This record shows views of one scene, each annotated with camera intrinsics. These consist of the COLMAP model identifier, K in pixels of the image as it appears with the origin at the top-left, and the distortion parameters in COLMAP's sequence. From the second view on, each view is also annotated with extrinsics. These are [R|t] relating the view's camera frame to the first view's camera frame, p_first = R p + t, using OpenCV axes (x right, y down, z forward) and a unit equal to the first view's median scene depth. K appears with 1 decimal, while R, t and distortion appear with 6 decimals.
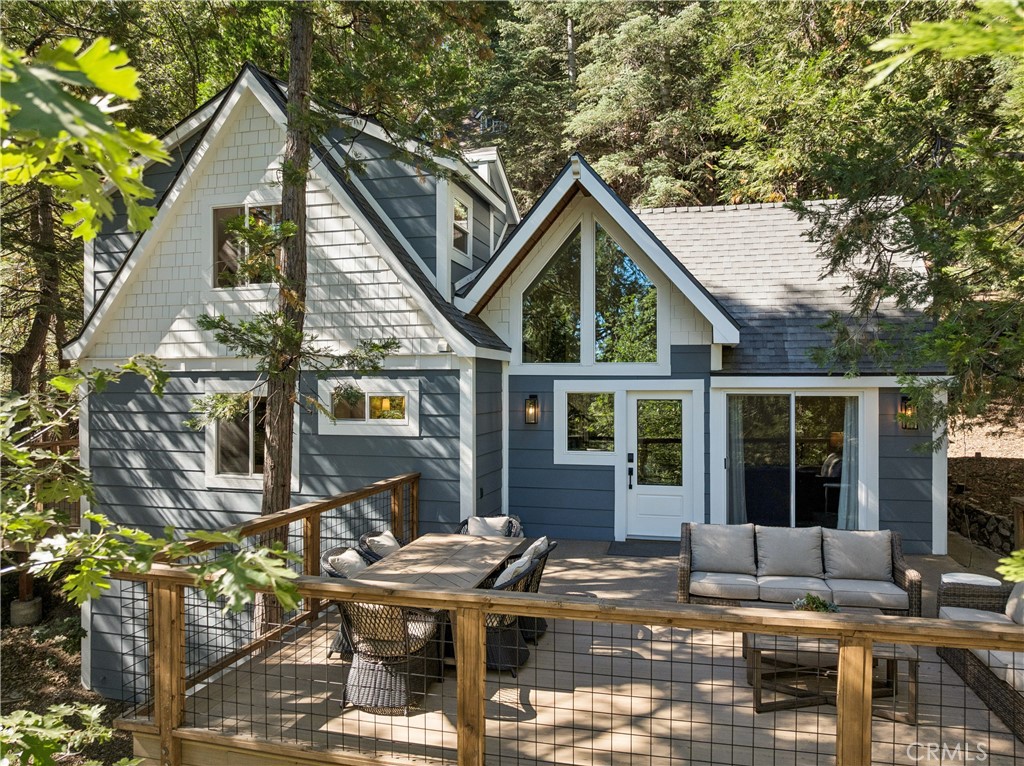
lens RADIAL K [[731.7, 0, 512.0], [0, 731.7, 383.0], [0, 0, 1]] dist [-0.008741, -0.002664]
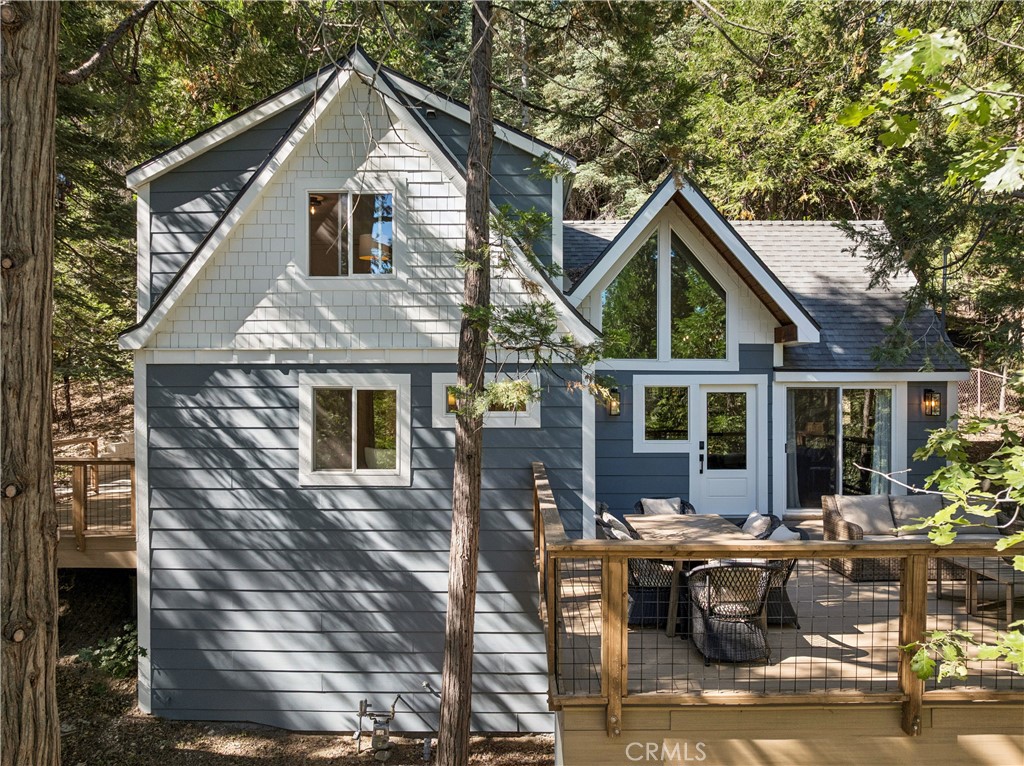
lens RADIAL K [[726.3, 0, 513.3], [0, 726.3, 400.1], [0, 0, 1]] dist [-0.007717, -0.002475]
pose [[0.965682, -0.003903, 0.259697, -0.398060], [-0.000738, 0.999842, 0.017769, 0.014603], [-0.259725, -0.017351, 0.965527, 0.015178]]
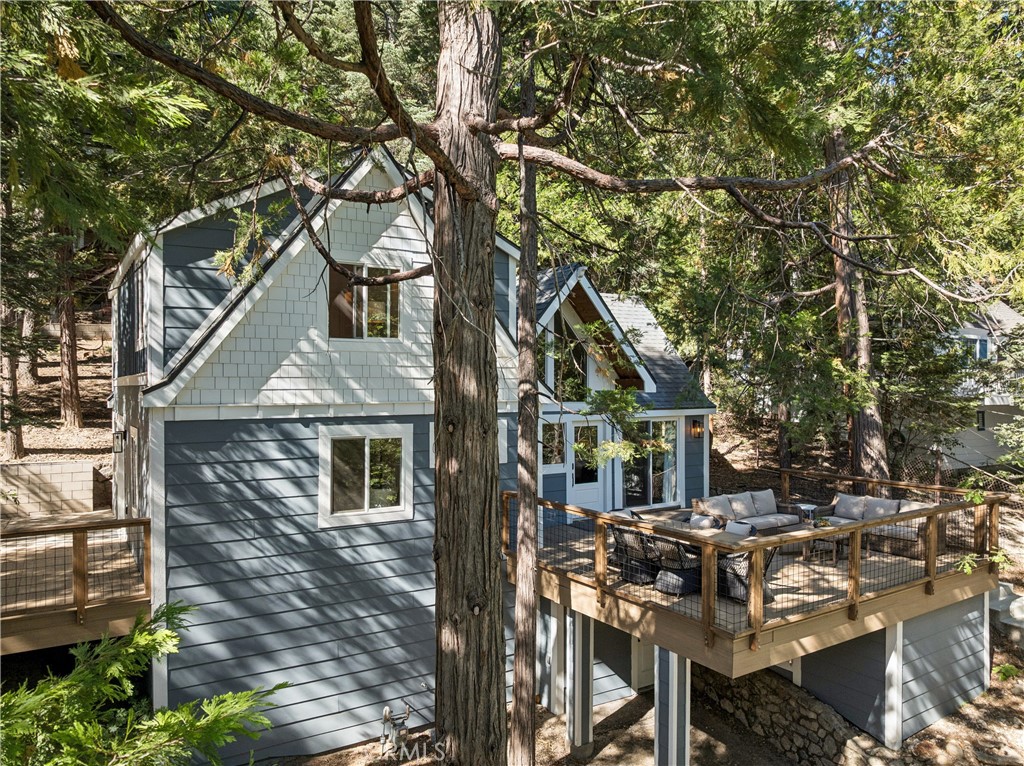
lens RADIAL K [[726.3, 0, 513.3], [0, 726.3, 400.1], [0, 0, 1]] dist [-0.007717, -0.002475]
pose [[0.675356, -0.015358, 0.737331, -0.998908], [0.000826, 0.999798, 0.020068, -0.061614], [-0.737491, -0.012944, 0.675233, 0.100438]]
